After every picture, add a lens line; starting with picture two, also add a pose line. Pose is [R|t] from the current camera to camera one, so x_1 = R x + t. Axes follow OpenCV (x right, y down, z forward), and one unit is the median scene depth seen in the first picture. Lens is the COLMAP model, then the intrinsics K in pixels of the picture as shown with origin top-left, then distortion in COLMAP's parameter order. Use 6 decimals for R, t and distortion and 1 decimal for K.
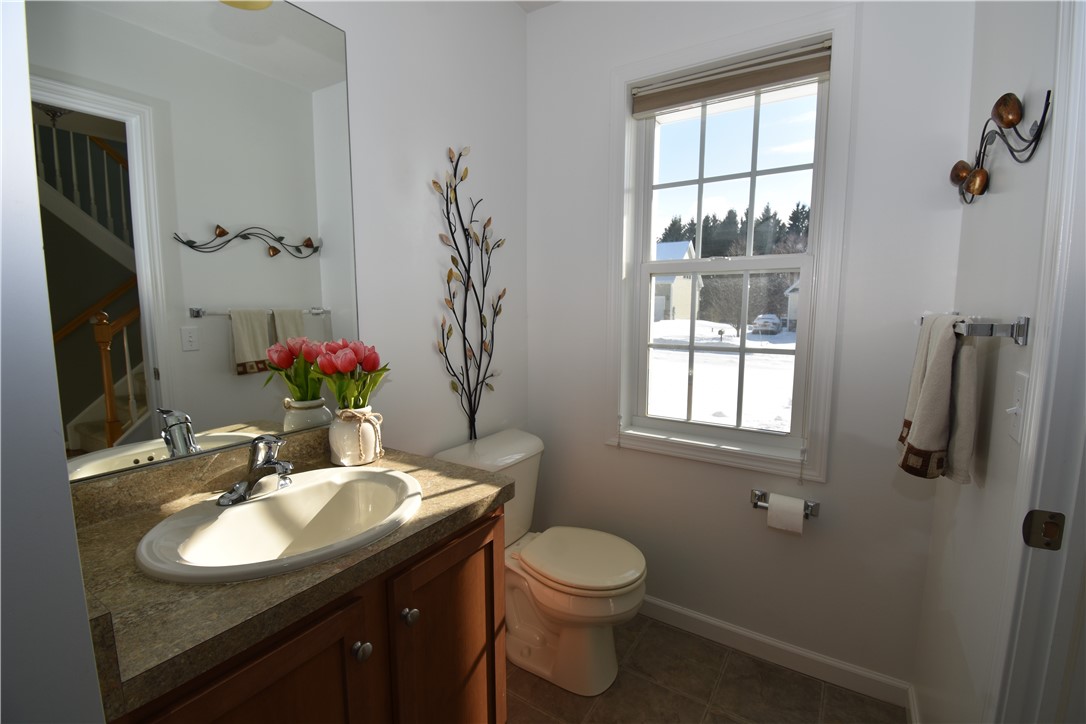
lens RADIAL K [[480.8, 0, 545.6], [0, 480.8, 364.3], [0, 0, 1]] dist [0.024857, -0.028973]
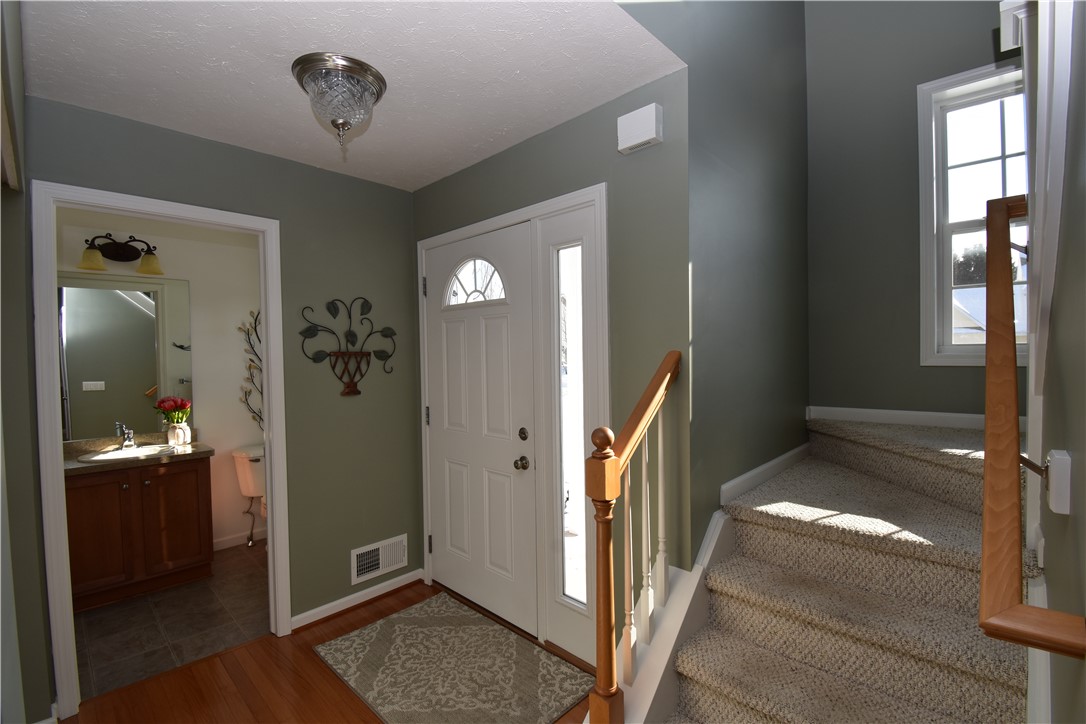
lens RADIAL K [[480.8, 0, 545.6], [0, 480.8, 364.3], [0, 0, 1]] dist [0.024857, -0.028973]
pose [[0.982413, -0.013348, -0.186245, 1.536714], [-0.006031, 0.994653, -0.103101, 0.022874], [0.186625, 0.102411, 0.977079, -0.906484]]
